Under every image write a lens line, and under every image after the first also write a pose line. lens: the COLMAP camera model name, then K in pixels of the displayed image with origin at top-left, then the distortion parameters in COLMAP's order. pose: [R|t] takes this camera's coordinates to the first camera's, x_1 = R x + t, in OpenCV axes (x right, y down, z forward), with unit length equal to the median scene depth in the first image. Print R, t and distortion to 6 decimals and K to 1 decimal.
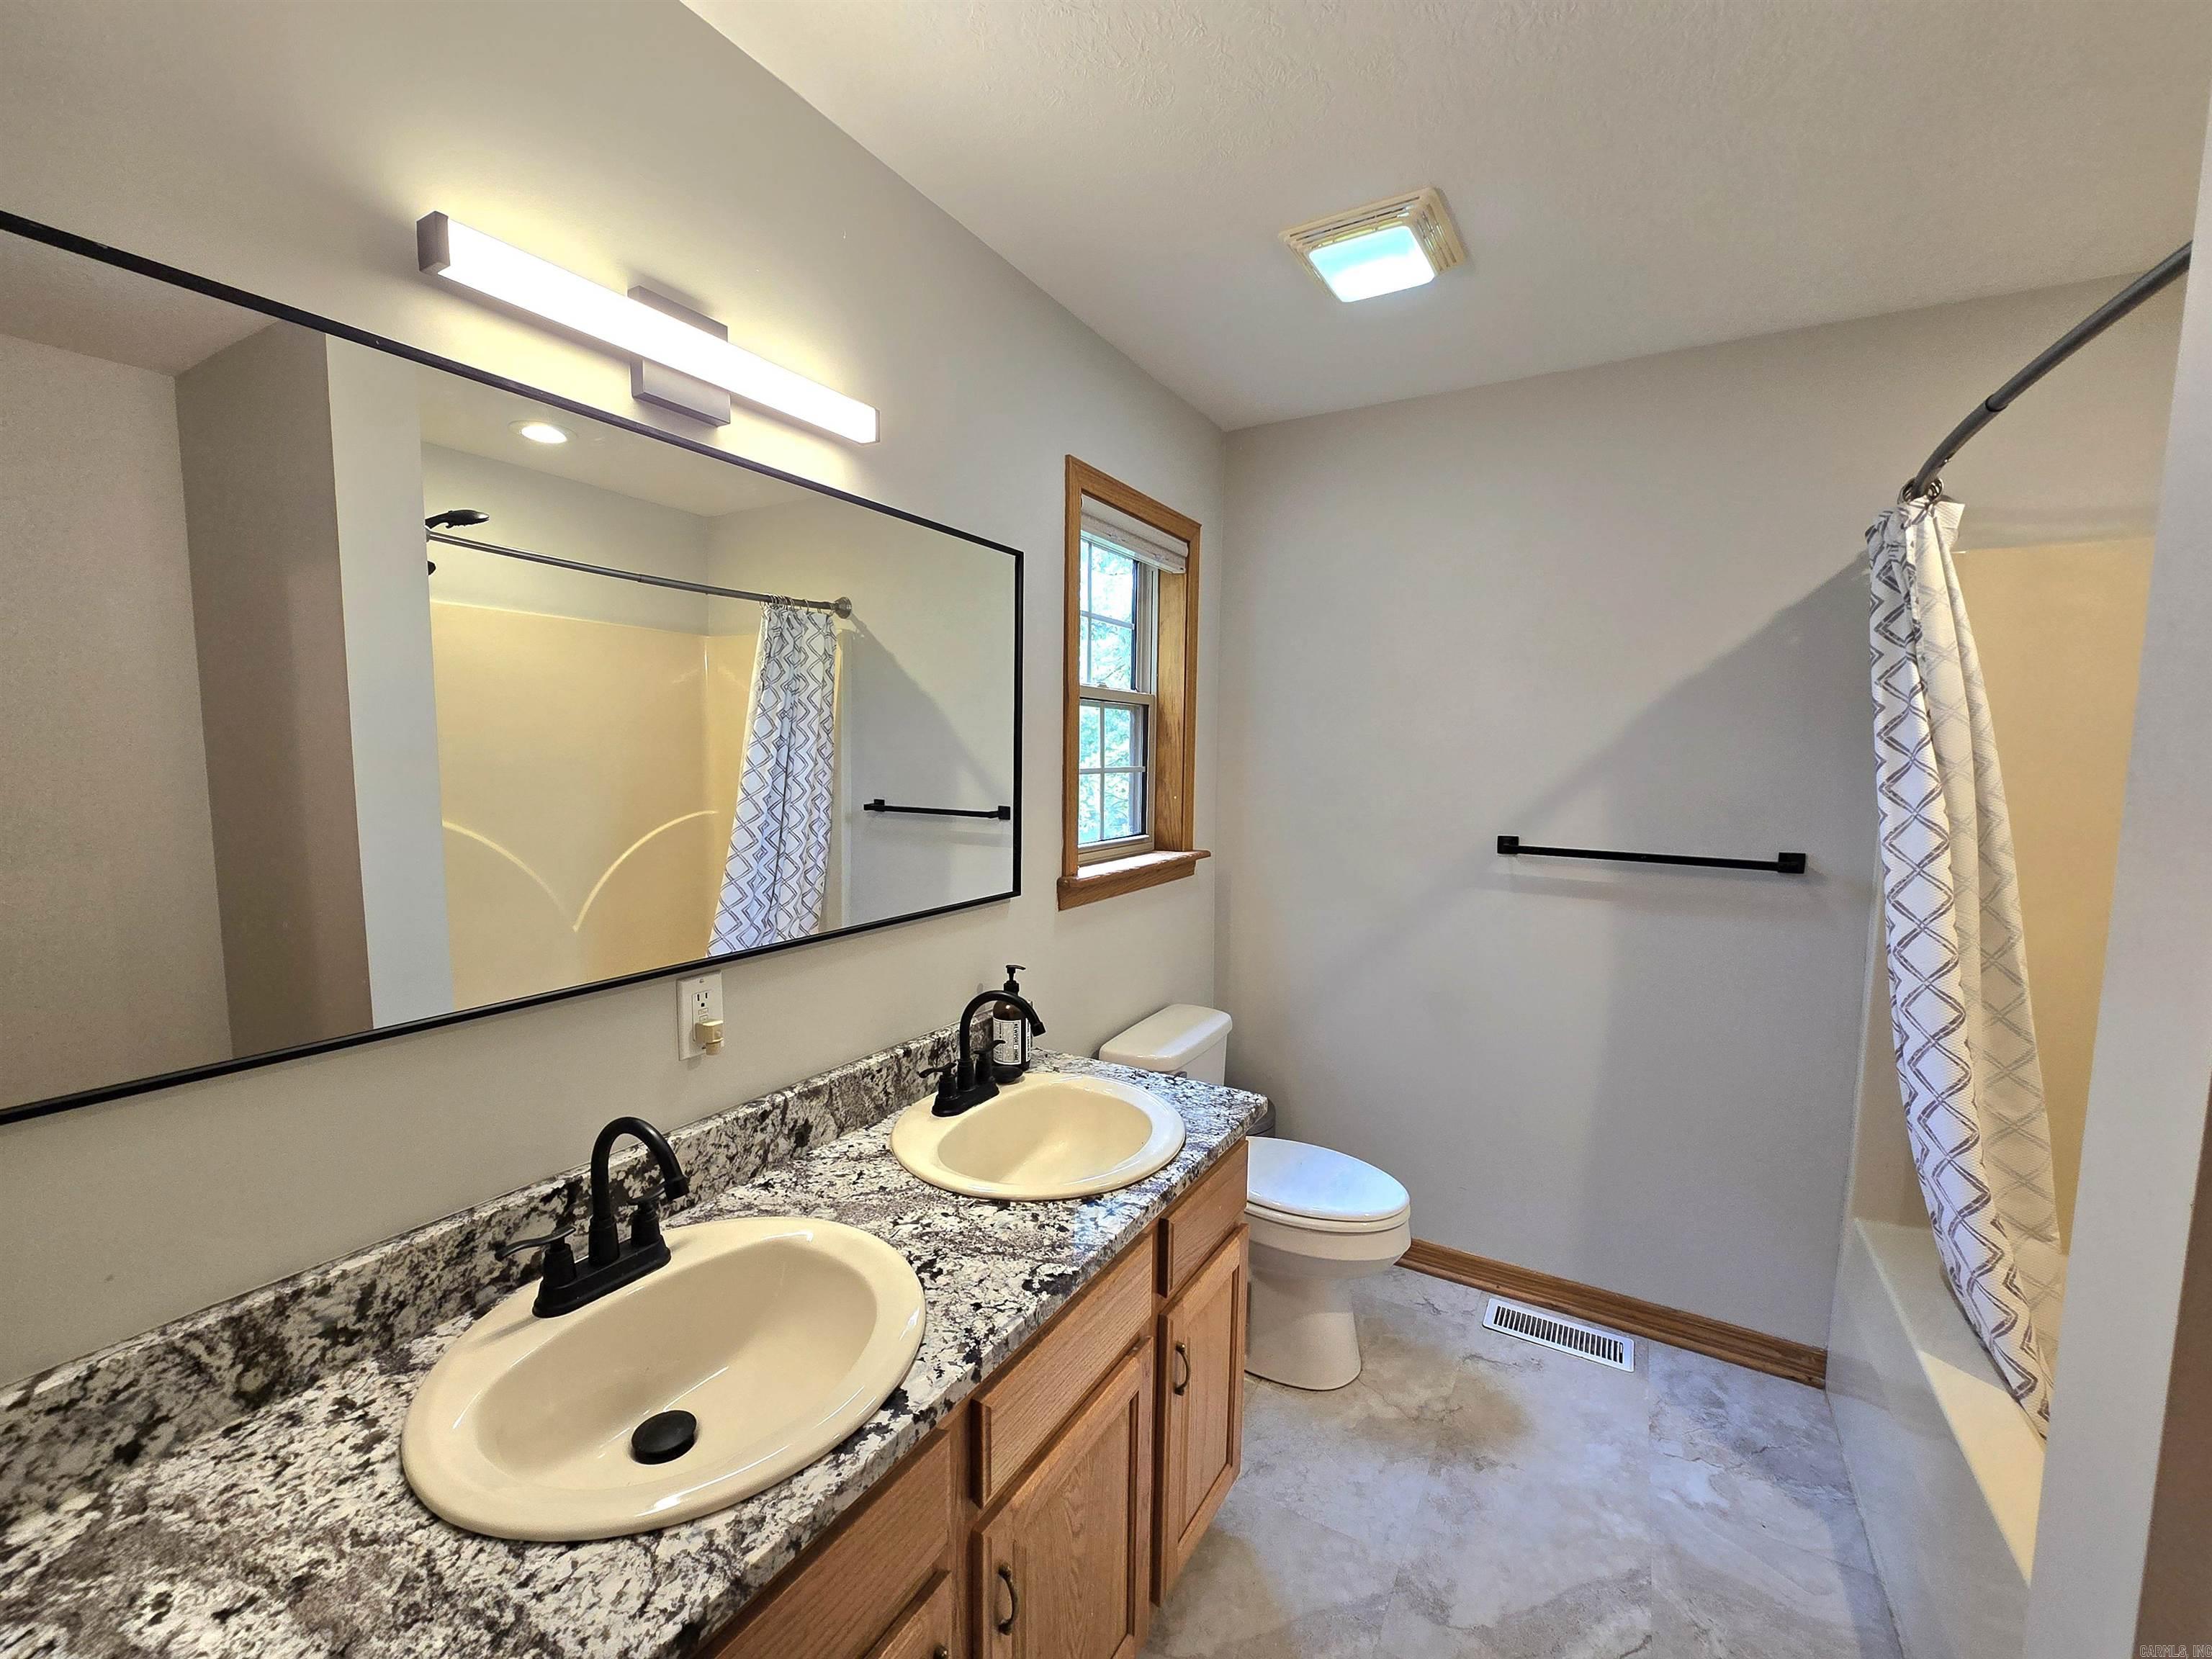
lens RADIAL K [[902.9, 0, 1099.9], [0, 902.9, 844.1], [0, 0, 1]] dist [-0.004529, 0.000792]
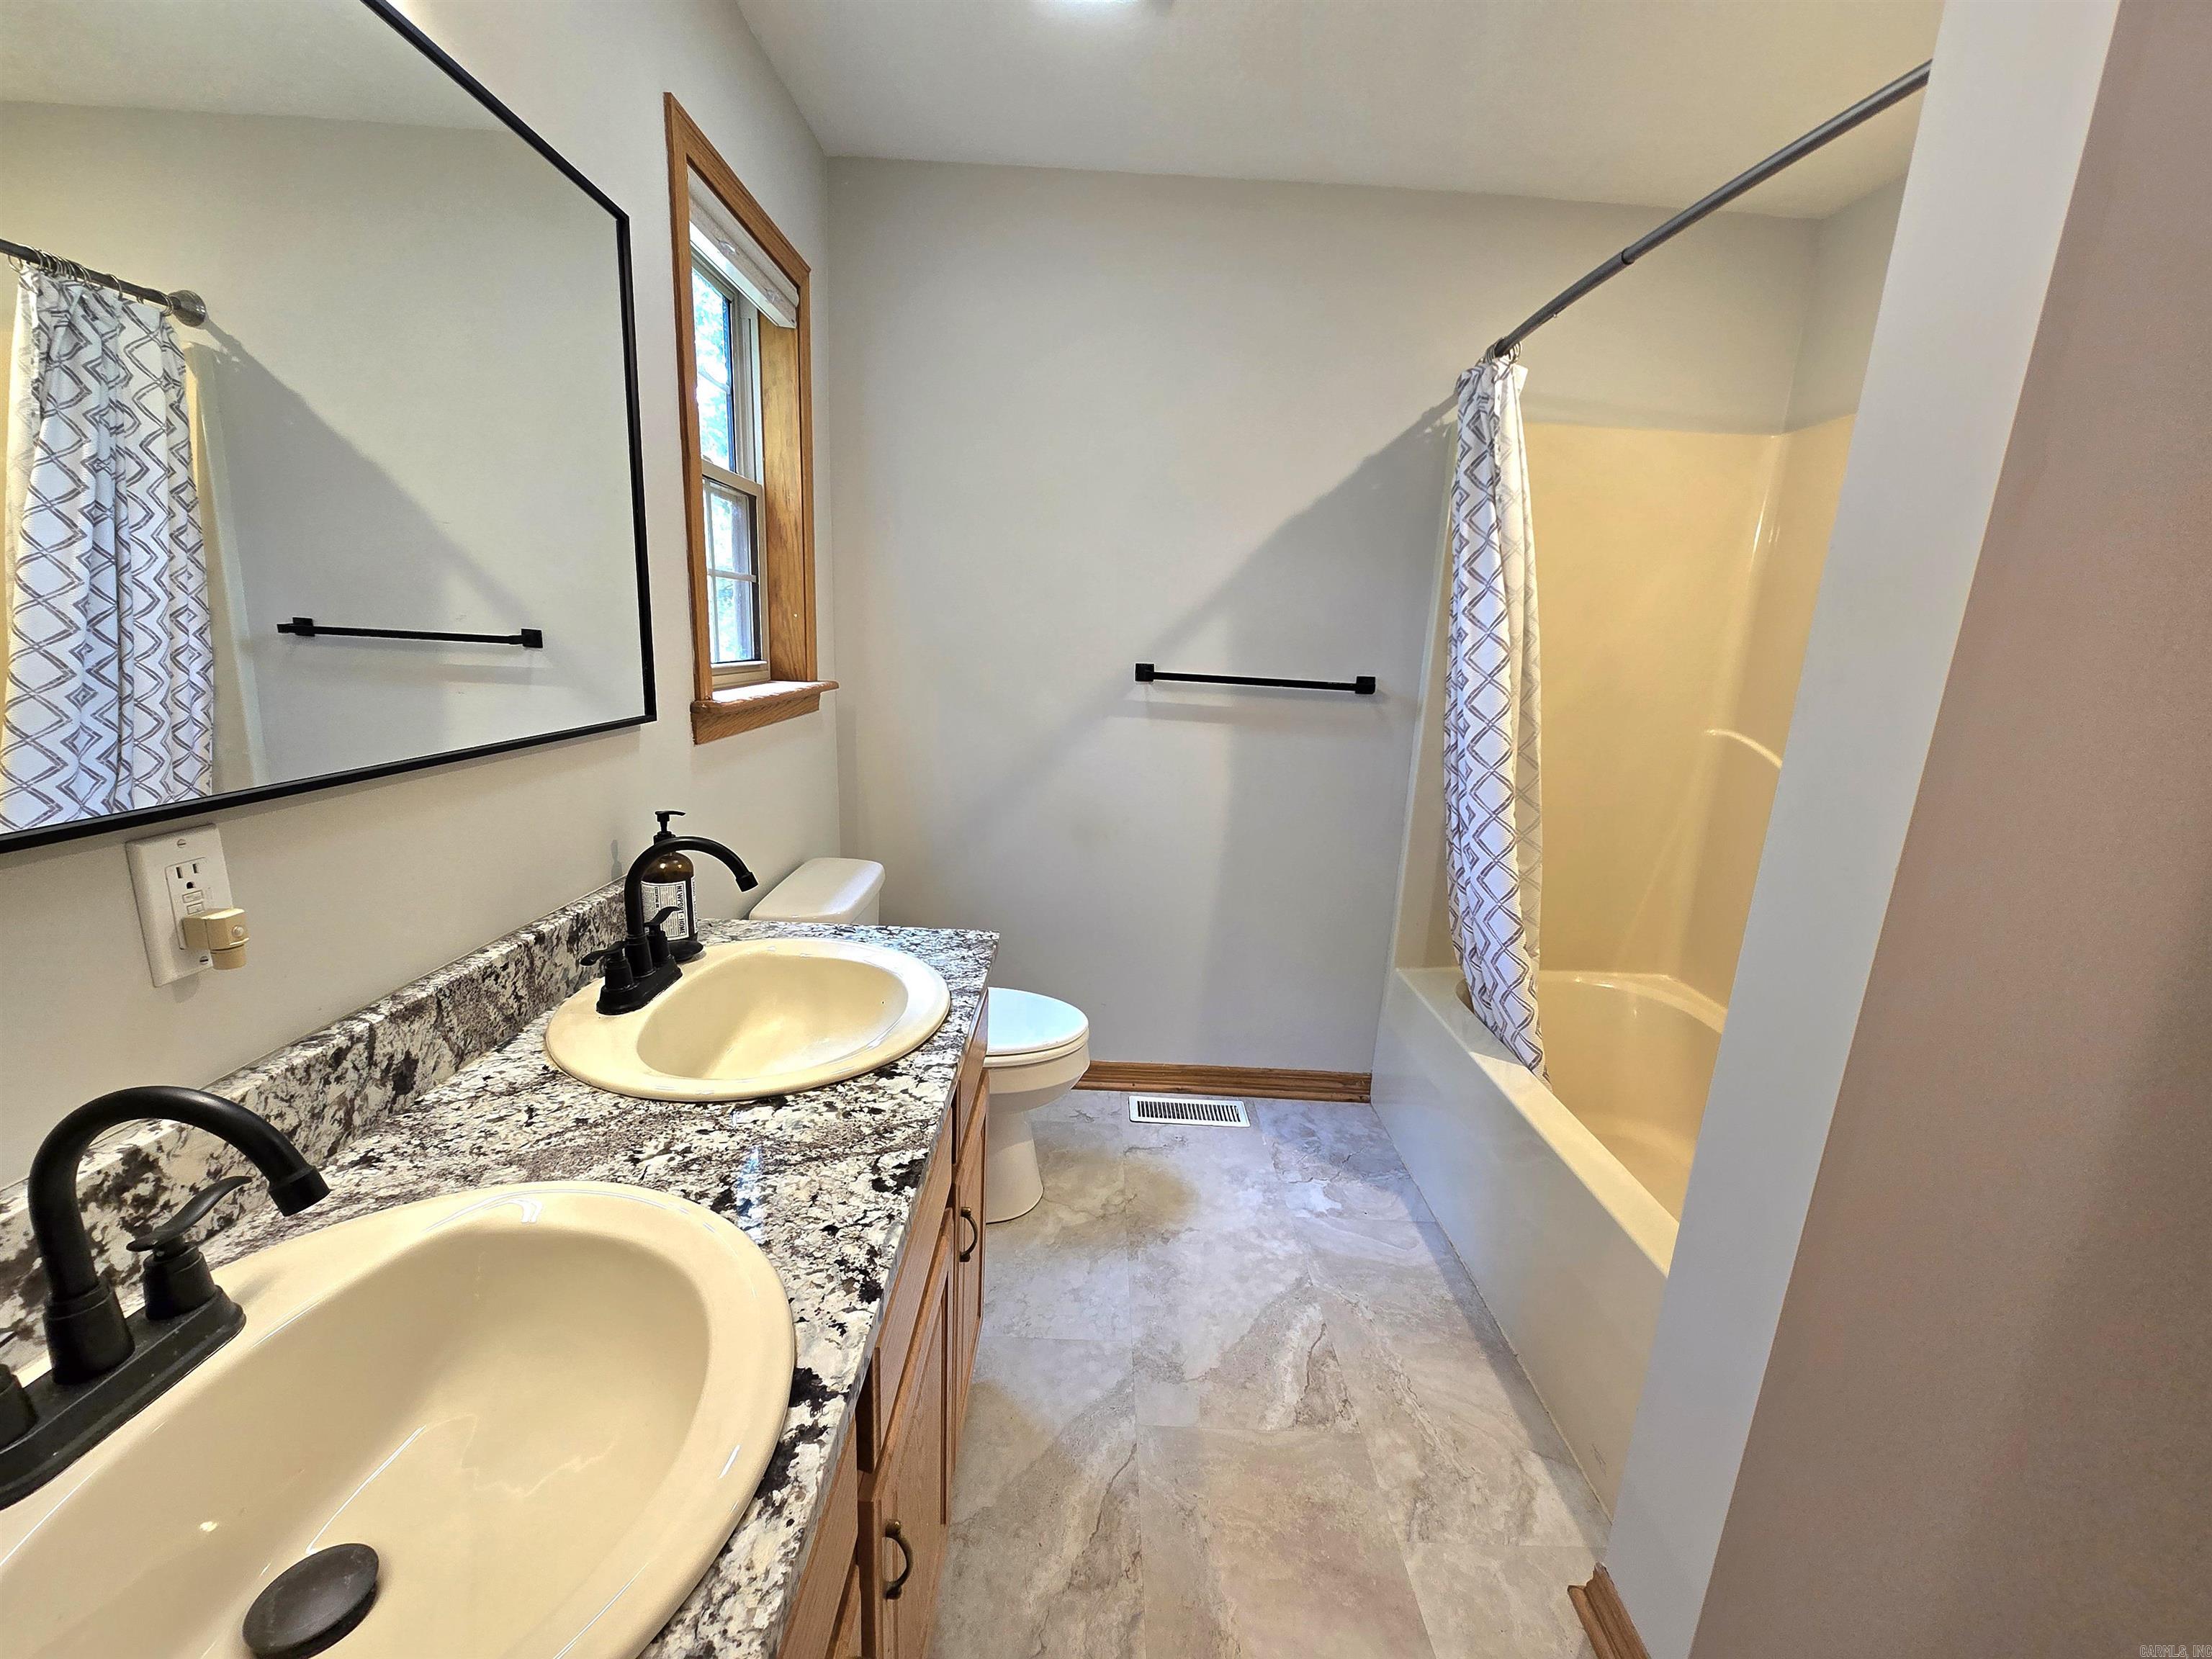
lens RADIAL K [[902.9, 0, 1099.9], [0, 902.9, 844.1], [0, 0, 1]] dist [-0.004529, 0.000792]
pose [[0.860280, -0.086876, 0.502366, -0.178537], [0.013611, 0.988937, 0.147712, 0.060010], [-0.509641, -0.120236, 0.851945, 0.186264]]
